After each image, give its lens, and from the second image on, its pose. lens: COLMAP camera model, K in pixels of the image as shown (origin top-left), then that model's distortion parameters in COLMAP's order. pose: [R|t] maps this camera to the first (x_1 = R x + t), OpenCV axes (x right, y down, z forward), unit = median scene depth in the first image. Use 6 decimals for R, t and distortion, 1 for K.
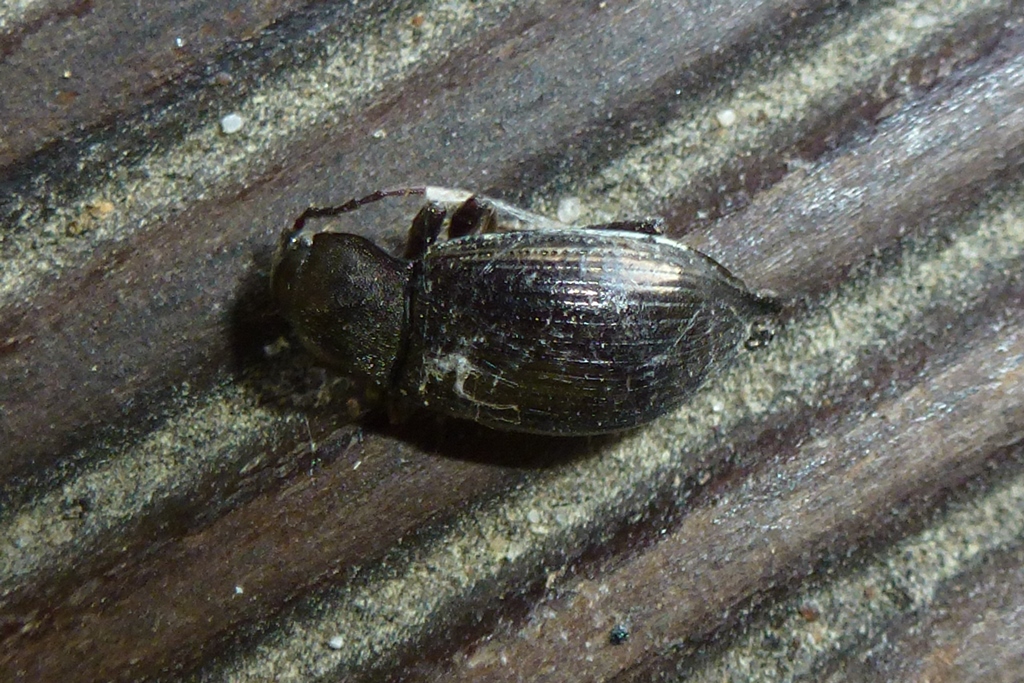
lens RADIAL K [[705.9, 0, 503.8], [0, 705.9, 341.8], [0, 0, 1]] dist [0.003034, -0.004093]
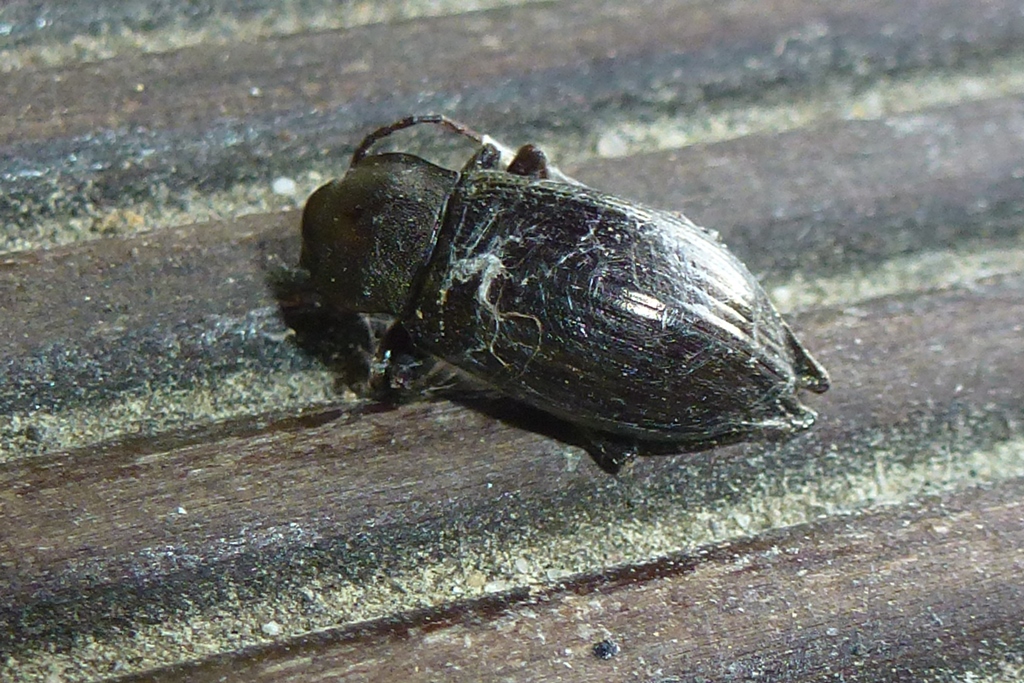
lens RADIAL K [[763.7, 0, 520.2], [0, 763.7, 342.4], [0, 0, 1]] dist [-0.002495, 0.010128]
pose [[0.982675, 0.183865, -0.023314, 0.012379], [-0.184349, 0.956693, -0.225288, 0.216120], [-0.019119, 0.225683, 0.974013, 0.024455]]
